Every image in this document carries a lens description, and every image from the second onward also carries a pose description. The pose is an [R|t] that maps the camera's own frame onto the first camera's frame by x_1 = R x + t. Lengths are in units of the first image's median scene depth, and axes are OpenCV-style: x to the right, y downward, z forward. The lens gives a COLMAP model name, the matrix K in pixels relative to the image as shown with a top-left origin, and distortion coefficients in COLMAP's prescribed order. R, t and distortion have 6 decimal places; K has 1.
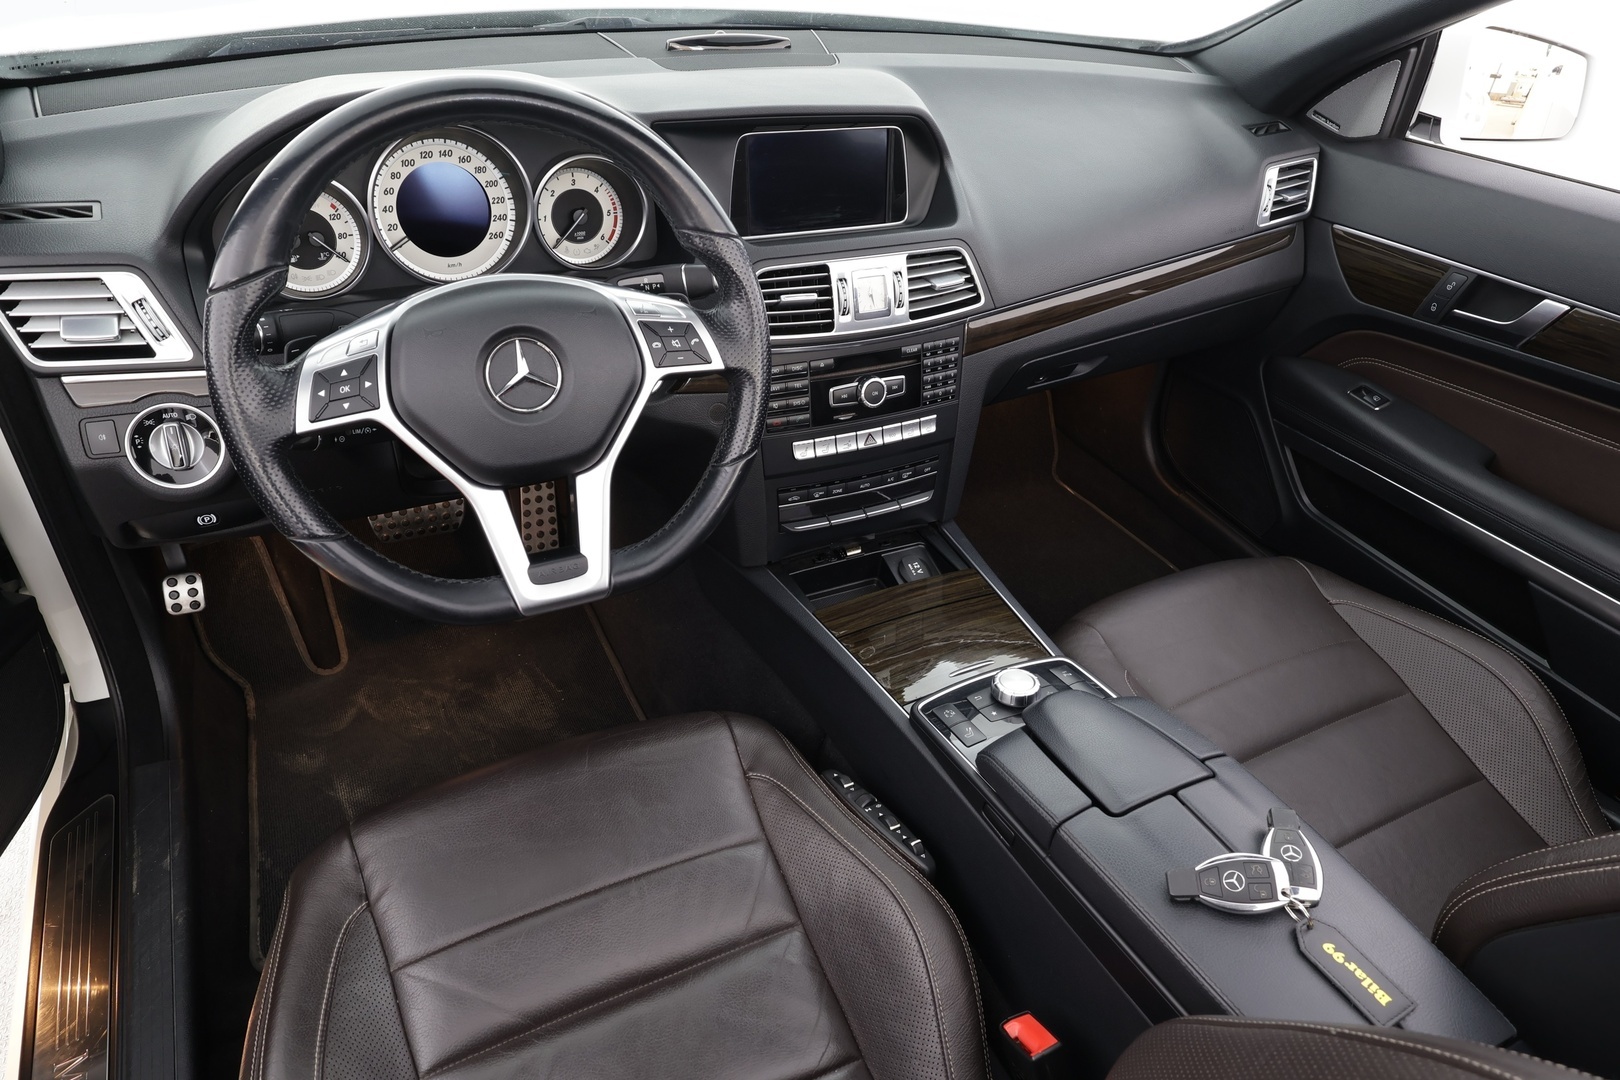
lens RADIAL K [[1012.1, 0, 815.9], [0, 1012.1, 547.8], [0, 0, 1]] dist [-0.002017, -0.001461]
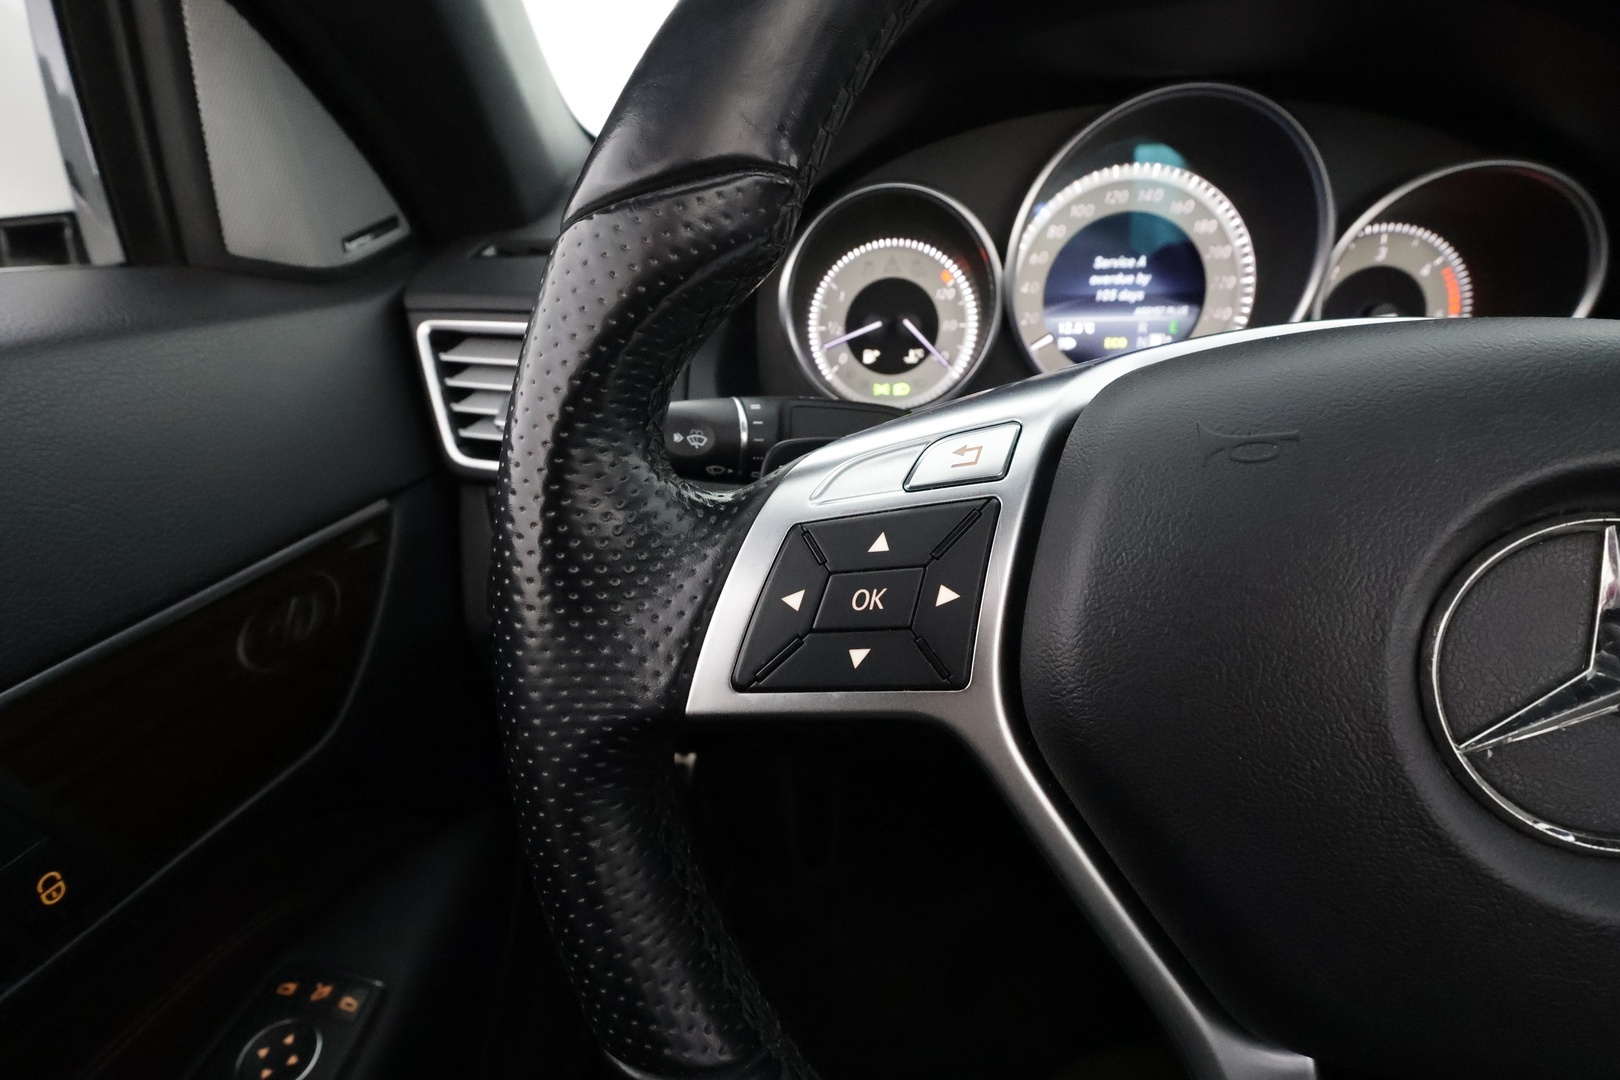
lens RADIAL K [[757.8, 0, 807.1], [0, 757.8, 547.3], [0, 0, 1]] dist [-0.010947, 0.005107]
pose [[0.830378, 0.143641, -0.538368, -0.247937], [-0.241856, 0.963352, -0.116009, -0.095972], [0.501974, 0.226539, 0.834687, 0.546586]]
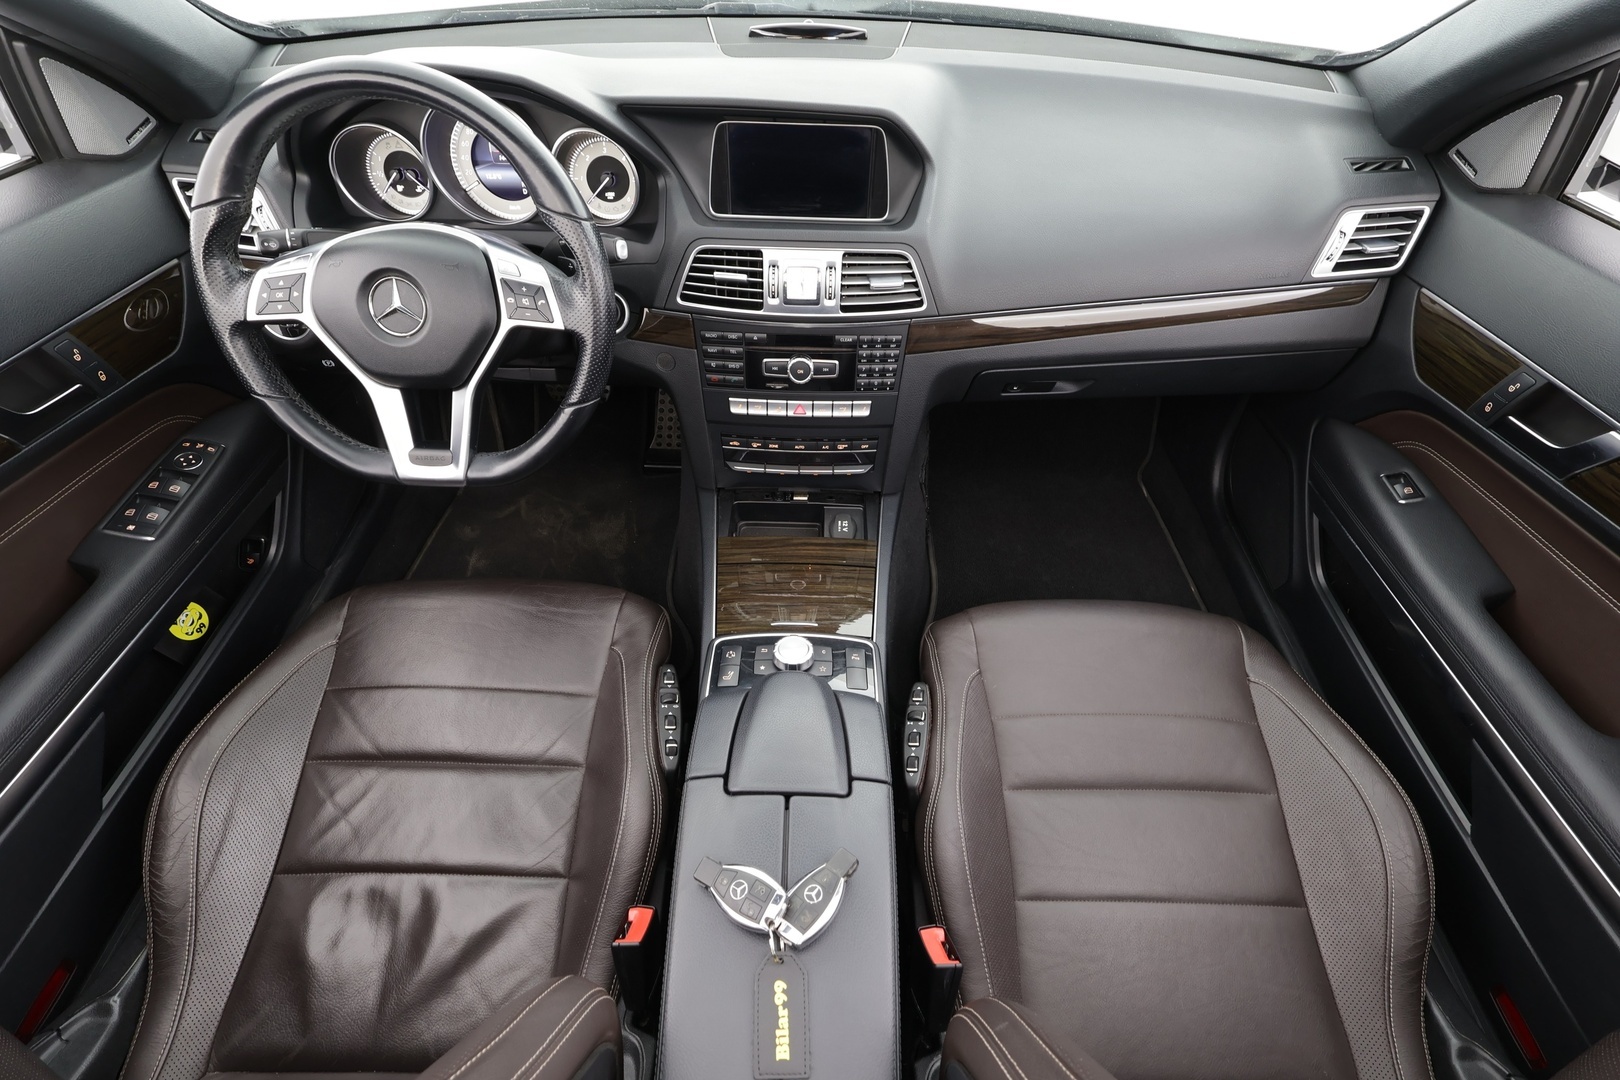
lens RADIAL K [[757.8, 0, 810.2], [0, 757.8, 548.9], [0, 0, 1]] dist [-0.010947, 0.005107]
pose [[0.883959, 0.297467, -0.360736, 0.447635], [-0.237978, 0.950346, 0.200520, -0.139705], [0.402472, -0.091404, 0.910858, 0.211689]]
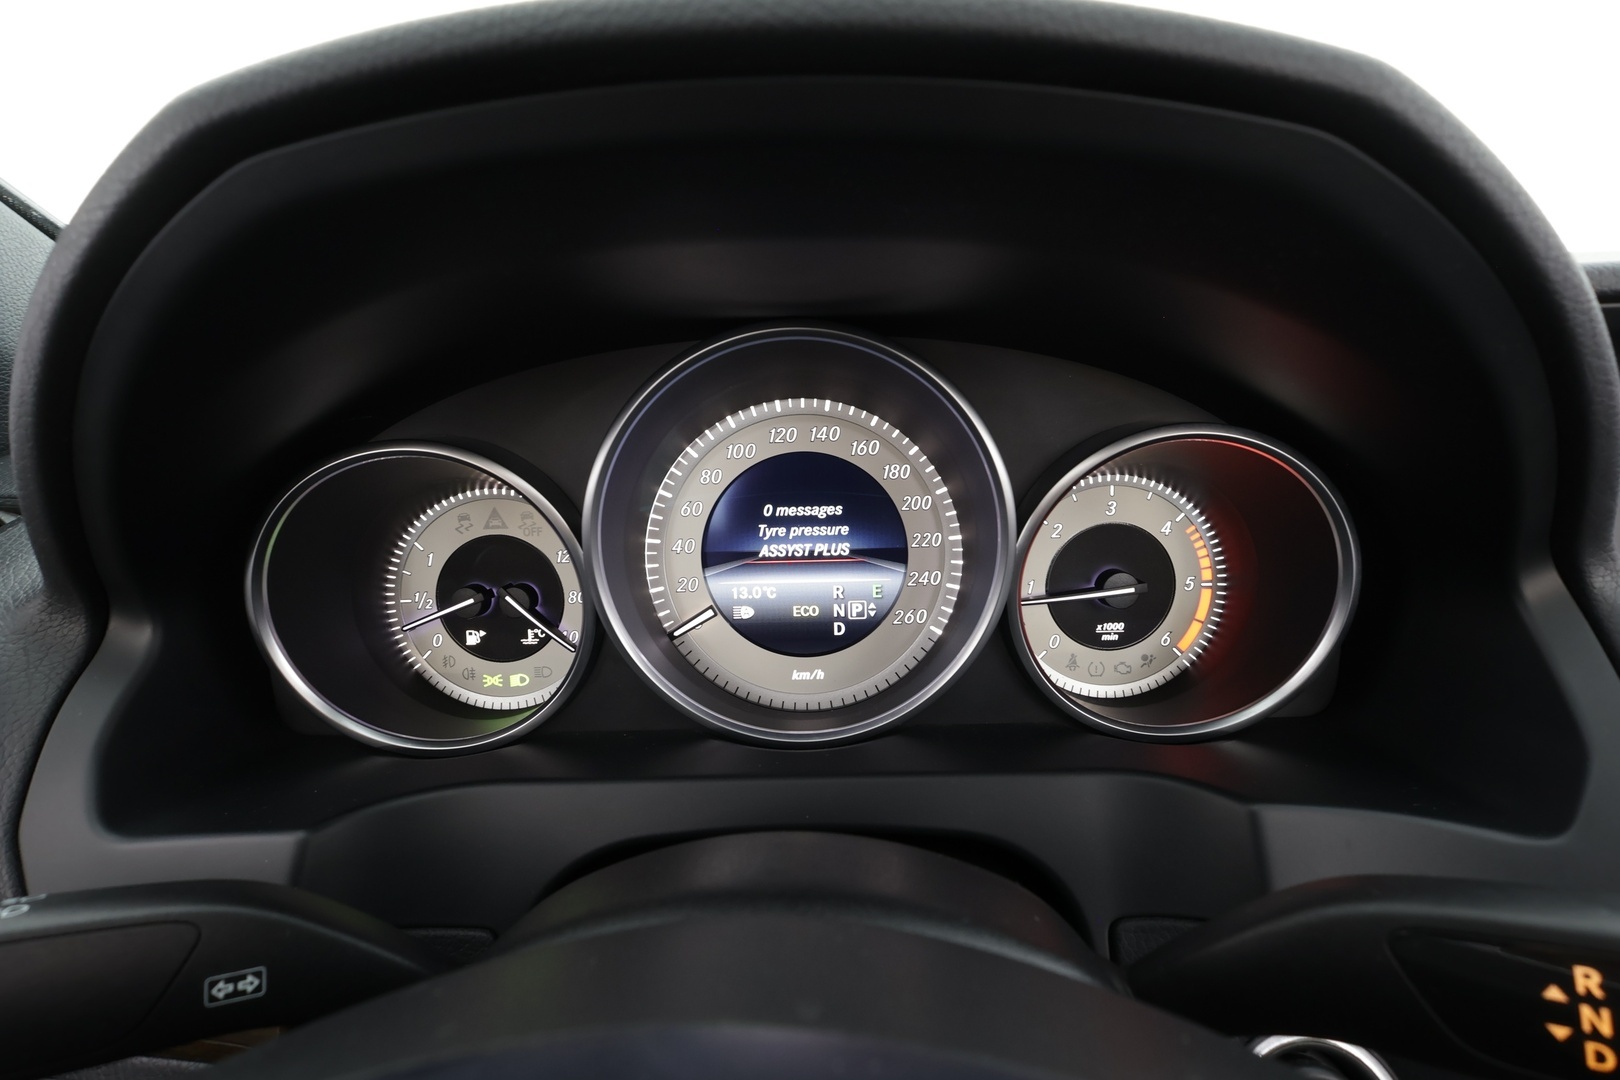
lens RADIAL K [[757.8, 0, 802.5], [0, 757.8, 546.2], [0, 0, 1]] dist [-0.010947, 0.005107]
pose [[0.879693, 0.050809, -0.472820, -0.198625], [-0.200492, 0.941215, -0.271877, -0.232223], [0.431212, 0.333965, 0.838167, 0.676550]]
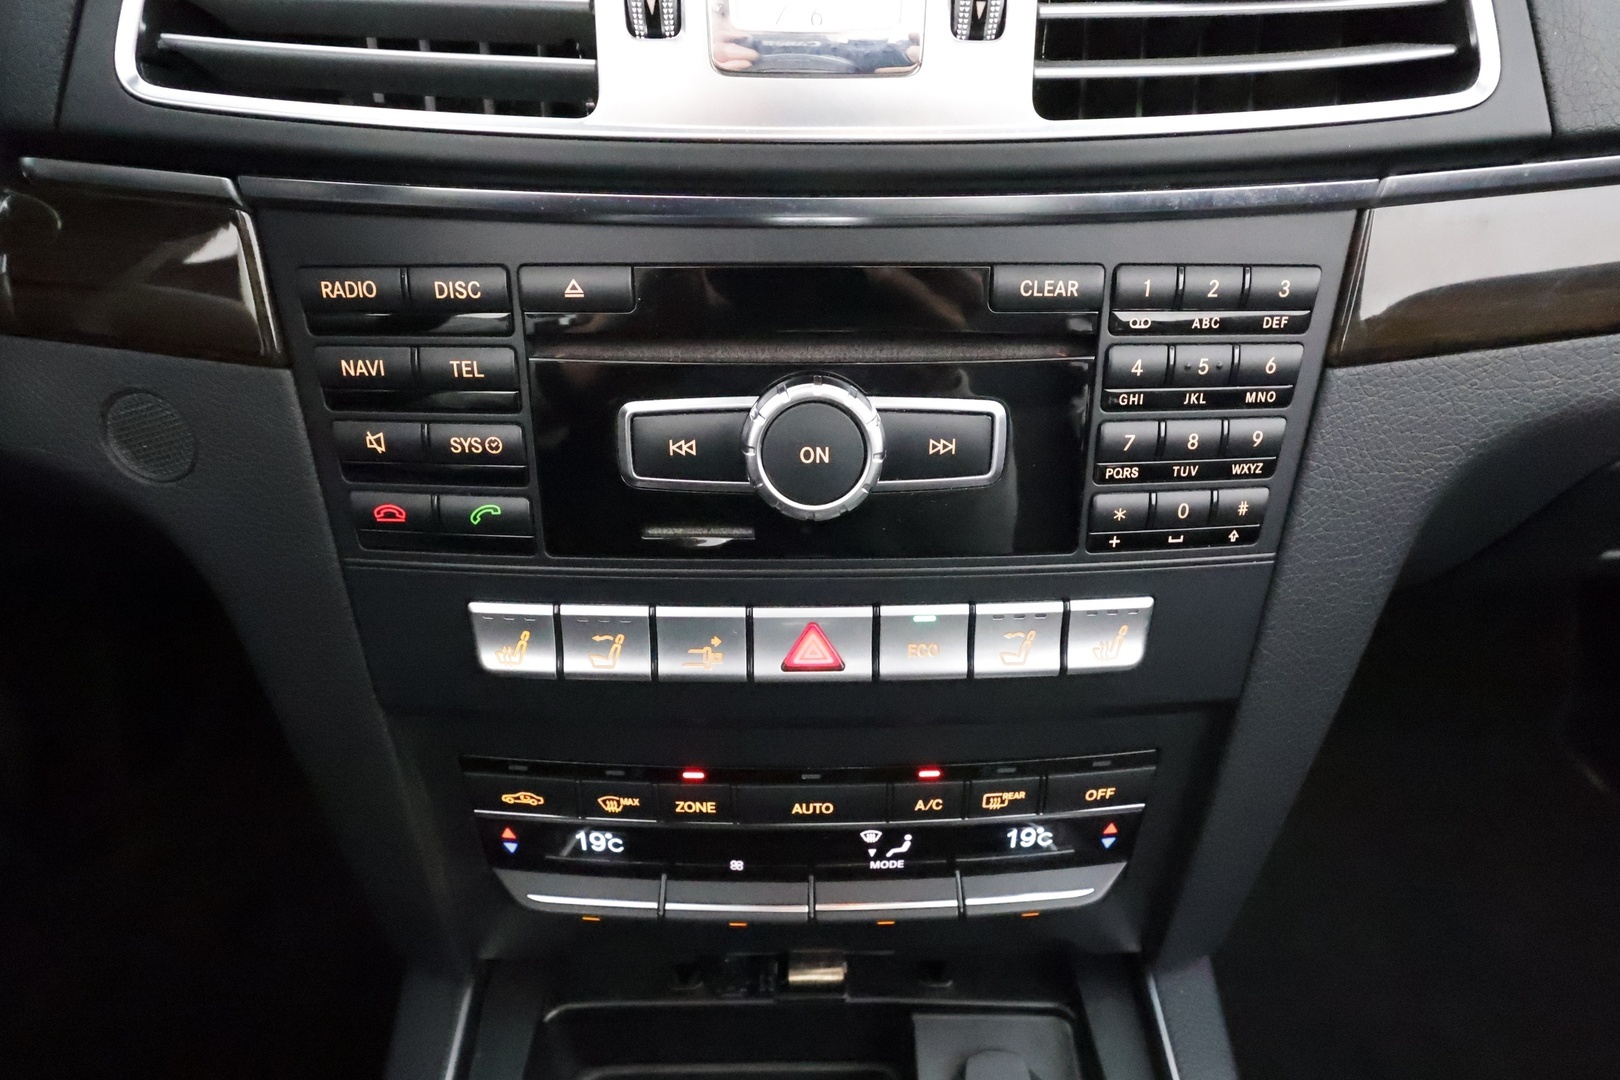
lens RADIAL K [[916.6, 0, 807.3], [0, 916.6, 543.0], [0, 0, 1]] dist [0.004072, 0.000333]
pose [[0.895851, 0.176969, -0.407595, 0.143411], [-0.210181, 0.976932, -0.037792, -0.129797], [0.391504, 0.119525, 0.912381, 0.843770]]
